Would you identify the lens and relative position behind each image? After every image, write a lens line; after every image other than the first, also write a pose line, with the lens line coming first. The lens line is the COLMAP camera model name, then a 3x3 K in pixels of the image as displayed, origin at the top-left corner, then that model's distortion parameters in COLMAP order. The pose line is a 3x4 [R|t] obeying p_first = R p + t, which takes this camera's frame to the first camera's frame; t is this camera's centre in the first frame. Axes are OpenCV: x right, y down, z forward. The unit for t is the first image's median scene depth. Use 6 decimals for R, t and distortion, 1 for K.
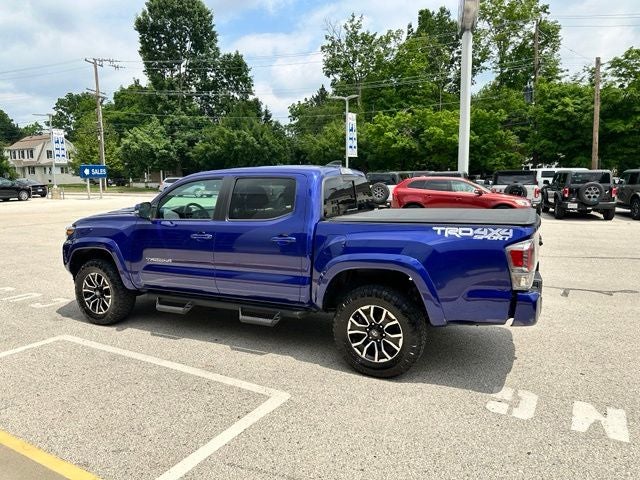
lens RADIAL K [[448.6, 0, 317.1], [0, 448.6, 238.5], [0, 0, 1]] dist [0.076837, -0.118931]
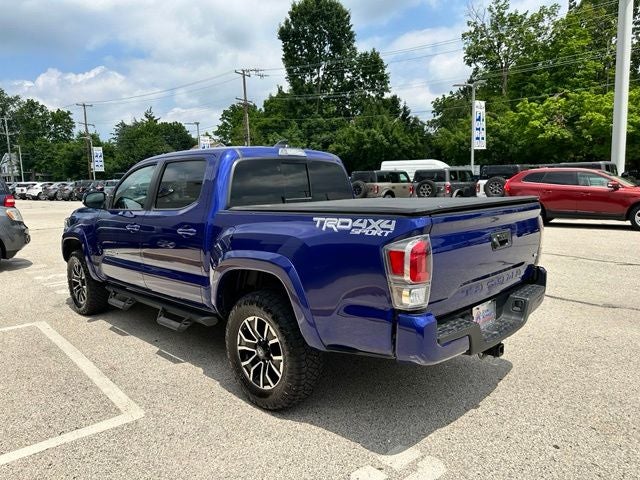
lens RADIAL K [[452.9, 0, 317.9], [0, 452.9, 240.2], [0, 0, 1]] dist [0.059628, -0.089297]
pose [[0.948481, 0.026263, -0.315744, 0.041419], [-0.025765, 0.999651, 0.005755, 0.000654], [0.315785, 0.002677, 0.948827, 0.024226]]
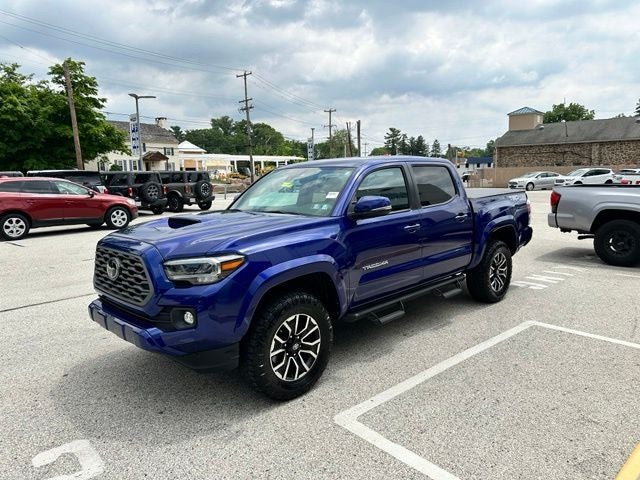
lens RADIAL K [[450.9, 0, 323.4], [0, 450.9, 234.5], [0, 0, 1]] dist [0.080831, -0.130700]
pose [[0.326435, -0.121445, 0.937385, -0.127181], [0.140662, 0.986911, 0.078877, -0.009549], [-0.934695, 0.106106, 0.339245, 0.089346]]
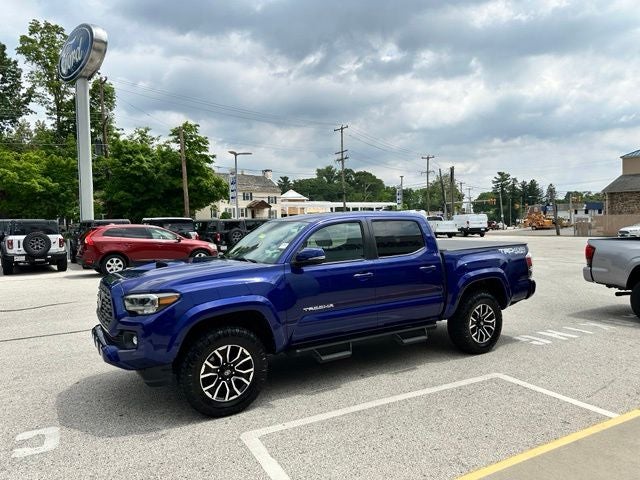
lens RADIAL K [[448.6, 0, 317.1], [0, 448.6, 238.5], [0, 0, 1]] dist [0.076837, -0.118931]
pose [[0.541166, -0.030070, 0.840378, -0.125657], [0.121540, 0.991664, -0.042784, -0.006244], [-0.832086, 0.125293, 0.540309, 0.053402]]
